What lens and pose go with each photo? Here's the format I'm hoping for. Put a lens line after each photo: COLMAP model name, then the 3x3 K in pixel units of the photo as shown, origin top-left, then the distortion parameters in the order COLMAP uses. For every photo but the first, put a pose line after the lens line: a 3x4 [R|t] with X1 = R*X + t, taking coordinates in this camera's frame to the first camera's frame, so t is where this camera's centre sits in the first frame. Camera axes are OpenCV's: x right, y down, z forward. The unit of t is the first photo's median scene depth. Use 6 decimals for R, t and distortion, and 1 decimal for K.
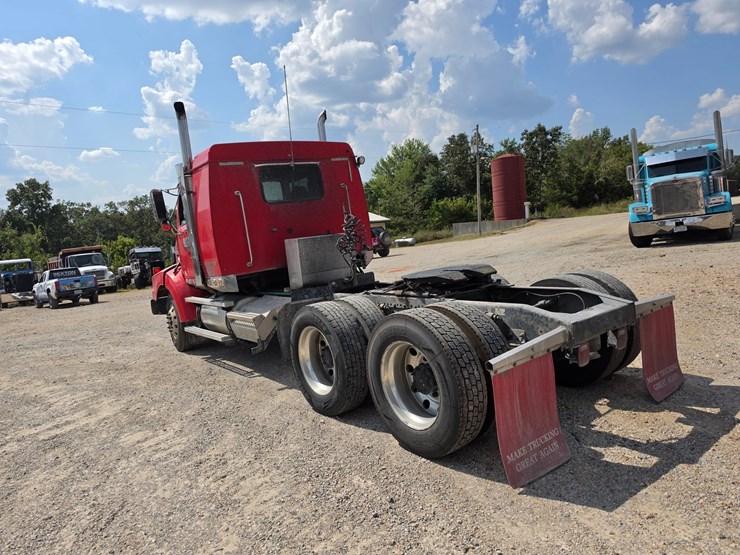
lens RADIAL K [[508.6, 0, 362.0], [0, 508.6, 274.2], [0, 0, 1]] dist [0.061173, -0.086459]
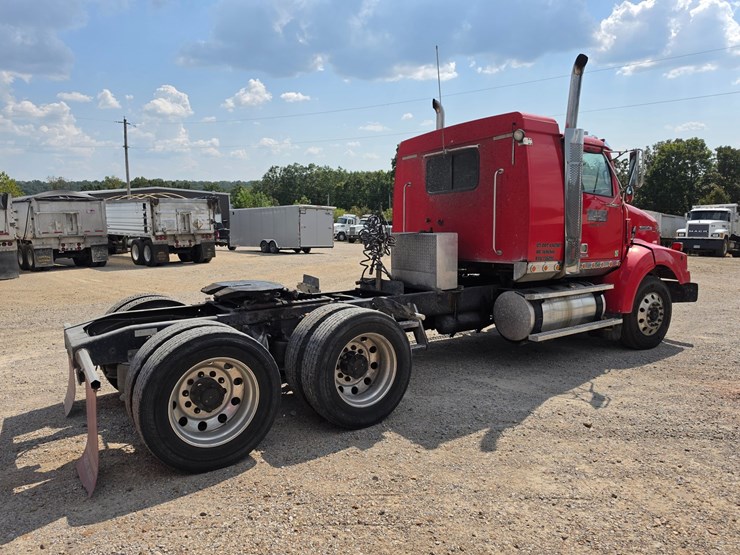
lens RADIAL K [[509.1, 0, 373.2], [0, 509.1, 280.4], [0, 0, 1]] dist [0.053974, -0.075568]
pose [[-0.028650, 0.226415, -0.973609, 0.865183], [-0.074860, 0.970788, 0.227962, -0.201051], [0.996782, 0.079416, -0.010864, 0.948944]]
